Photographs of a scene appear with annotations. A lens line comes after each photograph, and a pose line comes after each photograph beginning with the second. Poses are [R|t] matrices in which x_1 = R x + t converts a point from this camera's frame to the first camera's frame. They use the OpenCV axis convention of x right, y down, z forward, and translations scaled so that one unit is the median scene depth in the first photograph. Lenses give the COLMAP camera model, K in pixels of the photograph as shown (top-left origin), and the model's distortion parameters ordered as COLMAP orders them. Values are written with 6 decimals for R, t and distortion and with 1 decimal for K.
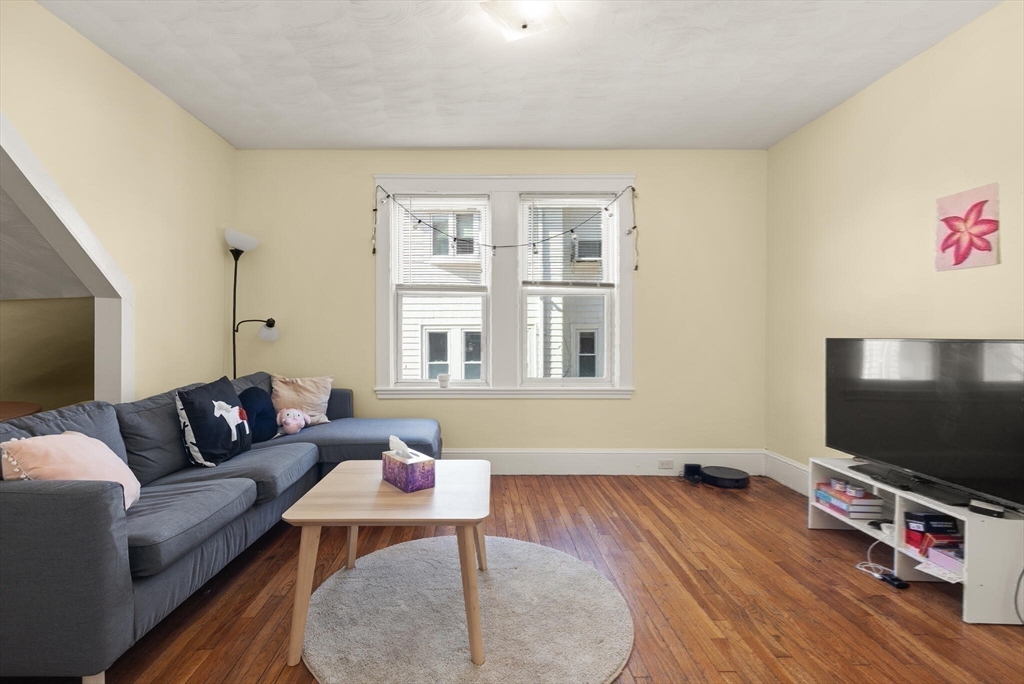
lens RADIAL K [[470.6, 0, 516.1], [0, 470.6, 337.2], [0, 0, 1]] dist [0.011972, -0.000617]
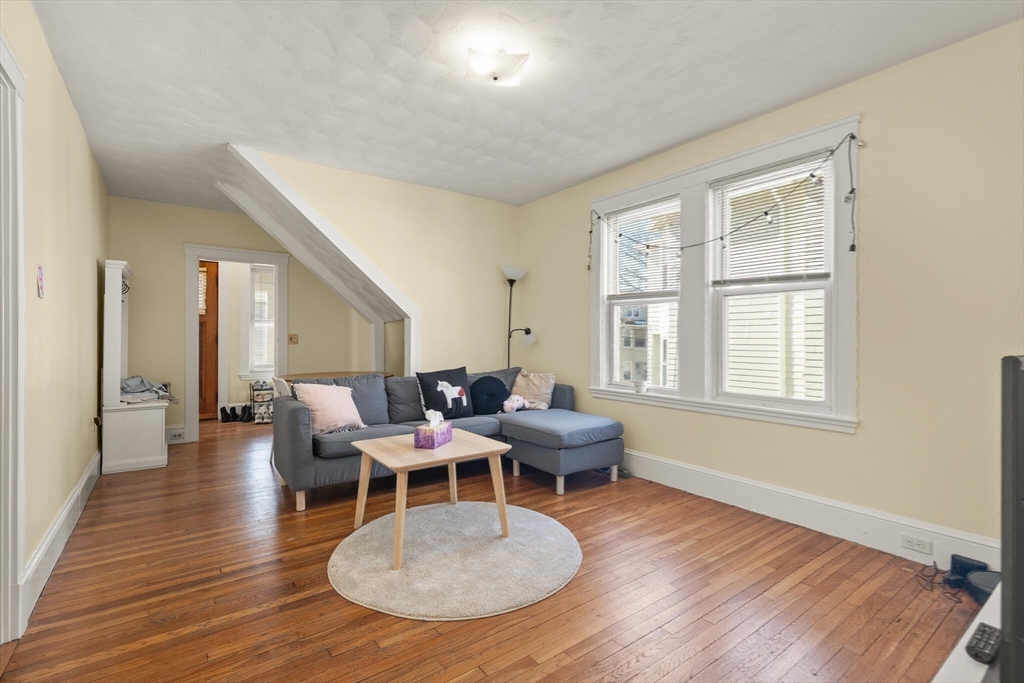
lens RADIAL K [[470.6, 0, 520.4], [0, 470.6, 340.0], [0, 0, 1]] dist [0.011972, -0.000617]
pose [[0.598662, 0.005701, -0.800982, 0.544706], [-0.012332, 0.999922, -0.002100, -0.001733], [0.800907, 0.011135, 0.598685, 0.186926]]
